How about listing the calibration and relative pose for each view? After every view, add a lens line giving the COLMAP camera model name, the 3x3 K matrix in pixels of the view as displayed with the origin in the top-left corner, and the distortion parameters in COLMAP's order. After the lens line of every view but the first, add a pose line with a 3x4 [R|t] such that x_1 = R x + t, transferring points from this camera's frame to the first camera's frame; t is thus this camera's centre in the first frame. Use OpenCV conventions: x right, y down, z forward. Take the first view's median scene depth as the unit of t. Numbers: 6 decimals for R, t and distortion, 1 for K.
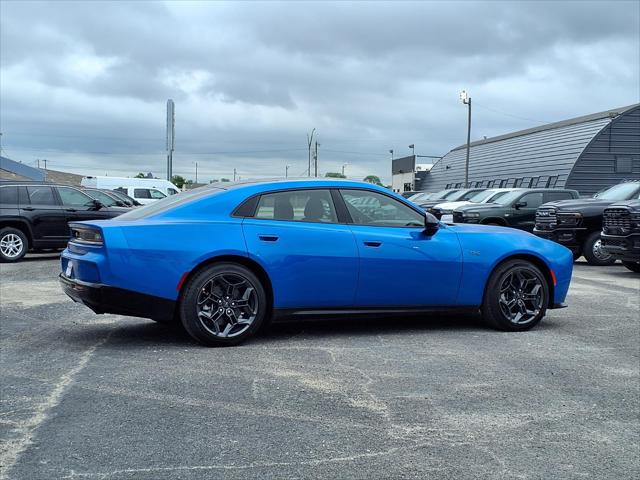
lens RADIAL K [[862.4, 0, 320.0], [0, 862.4, 240.0], [0, 0, 1]] dist [0.253883, -0.853709]
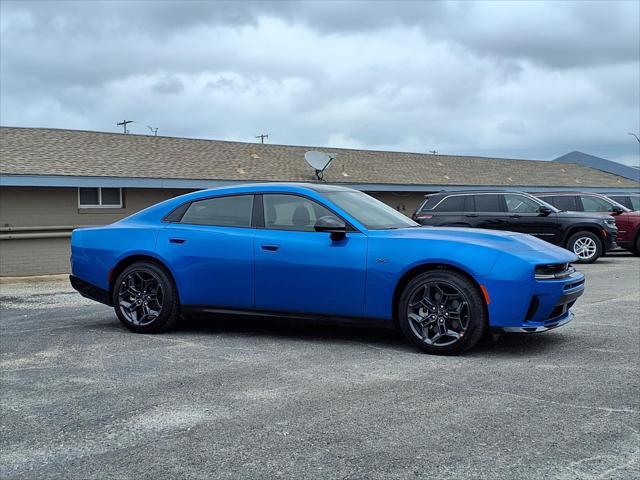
lens RADIAL K [[862.4, 0, 320.0], [0, 862.4, 240.0], [0, 0, 1]] dist [0.253883, -0.853709]
pose [[0.640246, 0.009577, -0.768110, 0.876444], [-0.015446, 0.999881, -0.000408, -0.005276], [0.768015, 0.012125, 0.640317, 0.404107]]
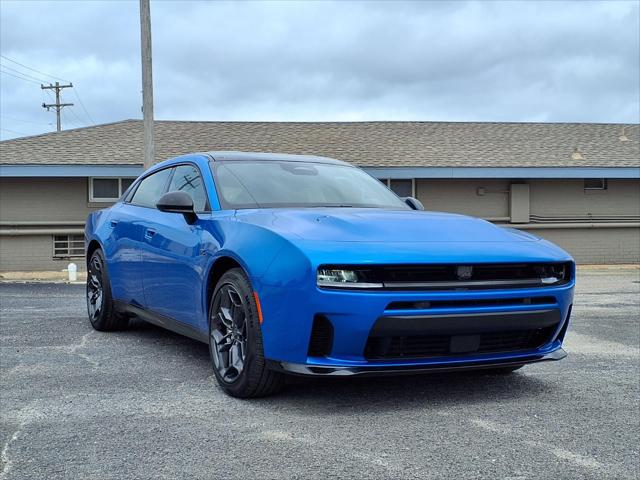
lens RADIAL K [[862.4, 0, 320.0], [0, 862.4, 240.0], [0, 0, 1]] dist [0.253883, -0.853709]
pose [[0.059493, 0.015058, -0.998115, 0.865797], [-0.038089, 0.999192, 0.012804, -0.005434], [0.997502, 0.037255, 0.060019, 1.114697]]
